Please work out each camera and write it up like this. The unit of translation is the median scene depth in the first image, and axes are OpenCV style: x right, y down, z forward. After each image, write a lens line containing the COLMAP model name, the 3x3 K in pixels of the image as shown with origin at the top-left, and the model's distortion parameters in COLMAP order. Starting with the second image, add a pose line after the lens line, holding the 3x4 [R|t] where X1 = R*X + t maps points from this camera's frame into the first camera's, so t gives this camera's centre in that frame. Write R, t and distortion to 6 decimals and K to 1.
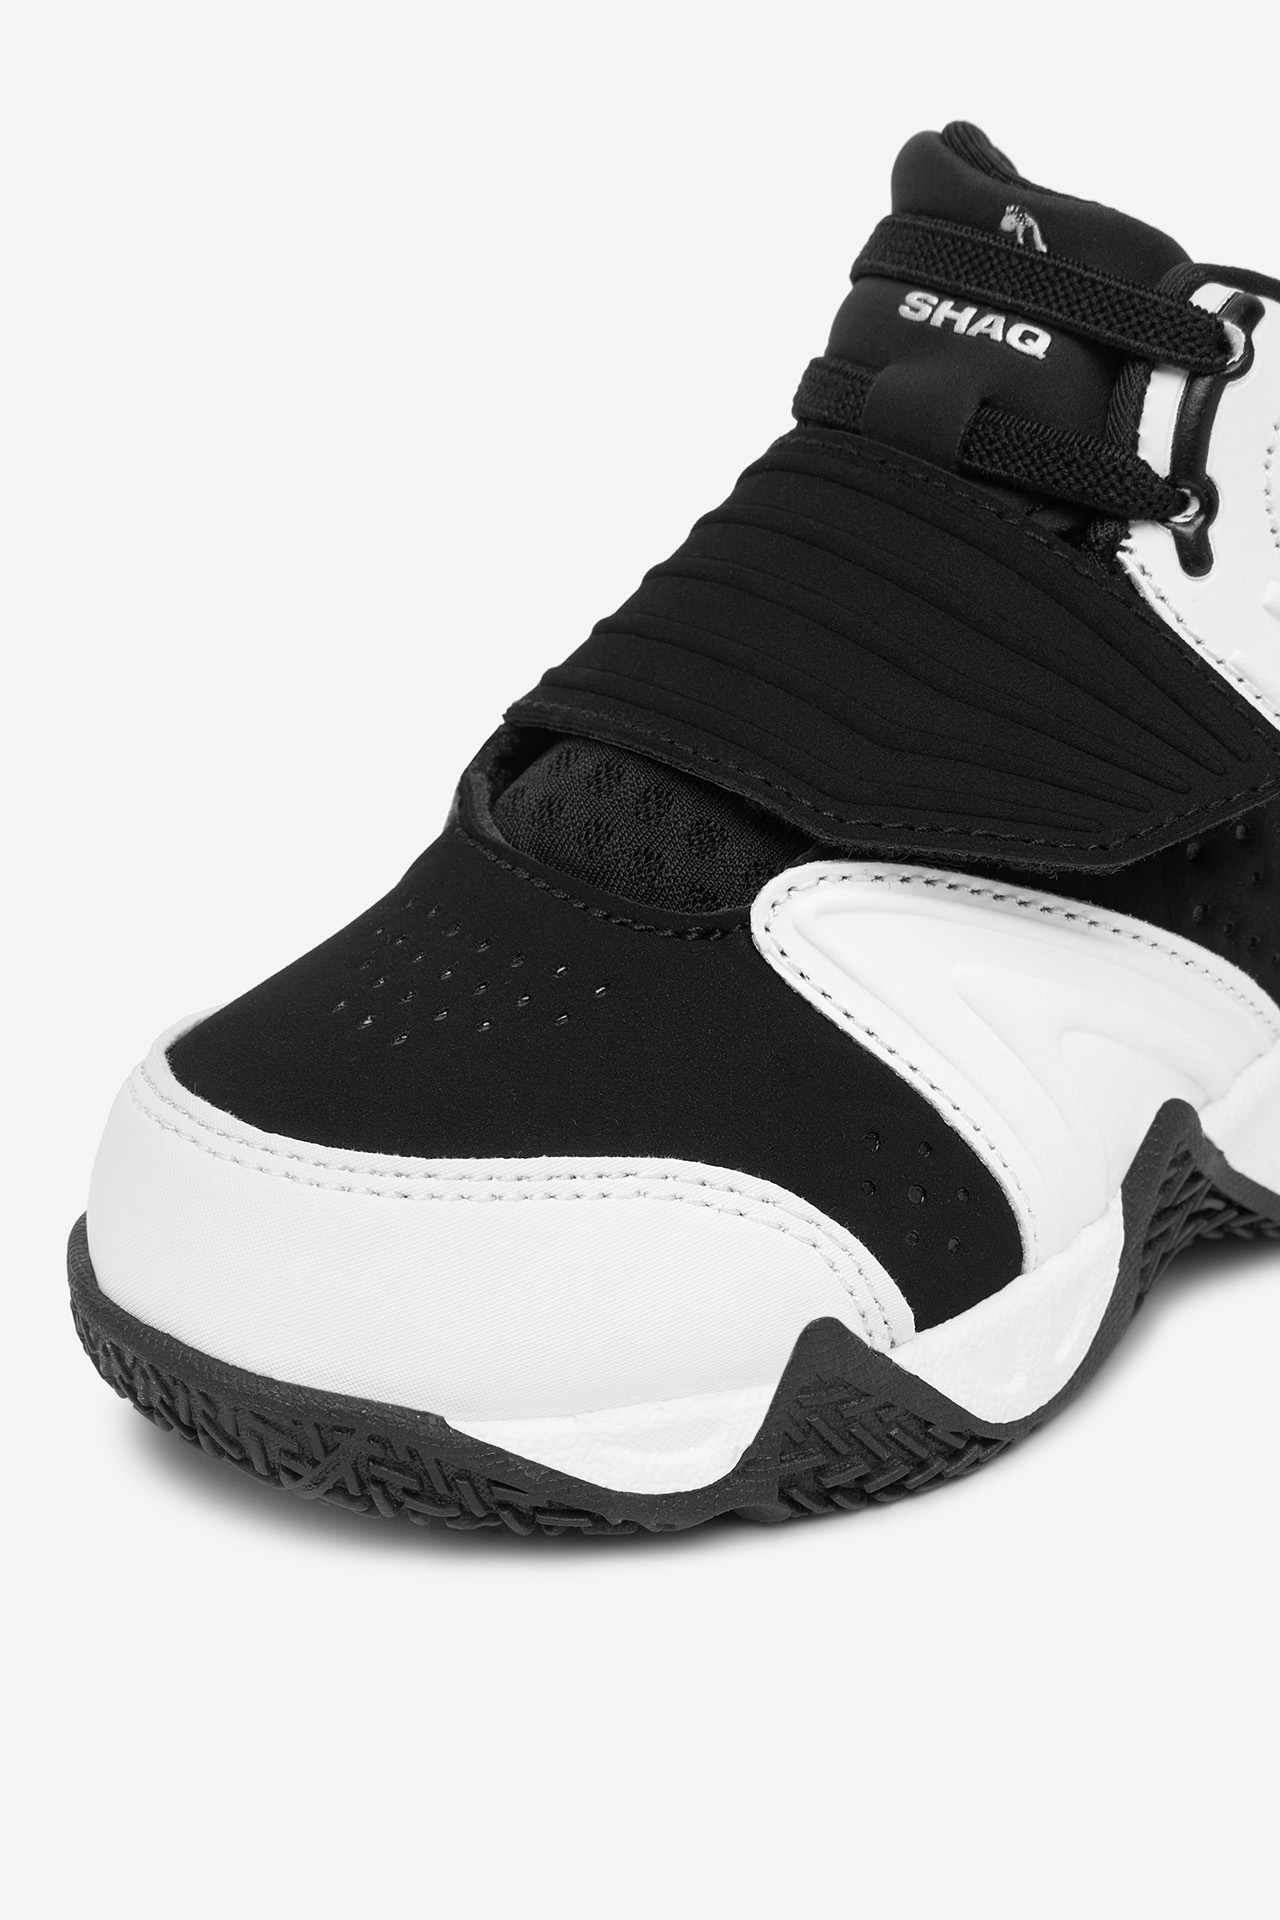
lens RADIAL K [[3822.8, 0, 640.0], [0, 3822.8, 960.0], [0, 0, 1]] dist [0.761495, -0.348320]
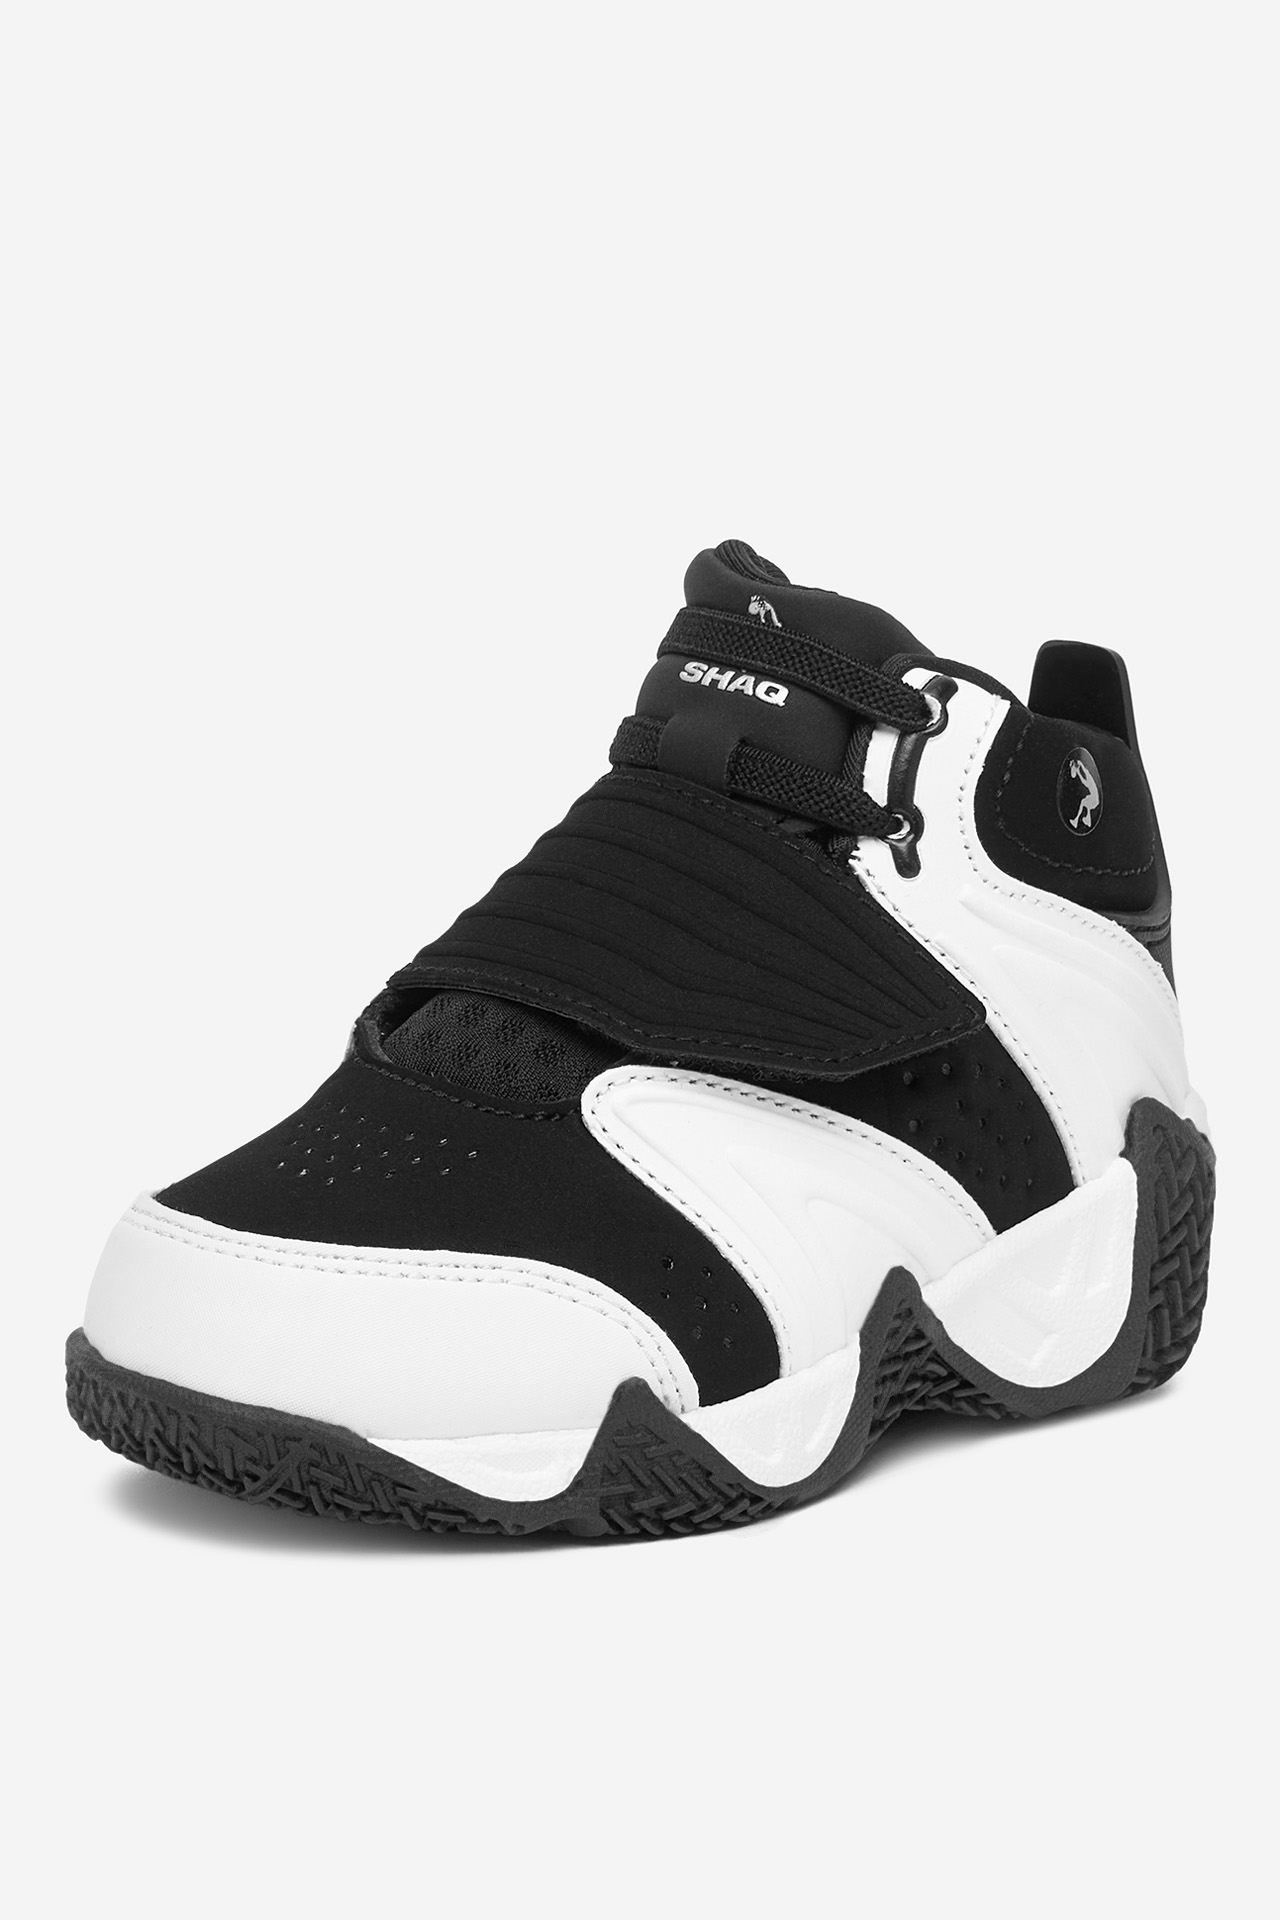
lens RADIAL K [[4363.4, 0, 601.2], [0, 4363.4, 958.5], [0, 0, 1]] dist [3.242749, -0.059289]
pose [[0.999186, 0.008280, 0.039472, -0.026217], [-0.003891, 0.993924, -0.109997, 0.108196], [-0.040143, 0.109754, 0.993148, -0.565907]]
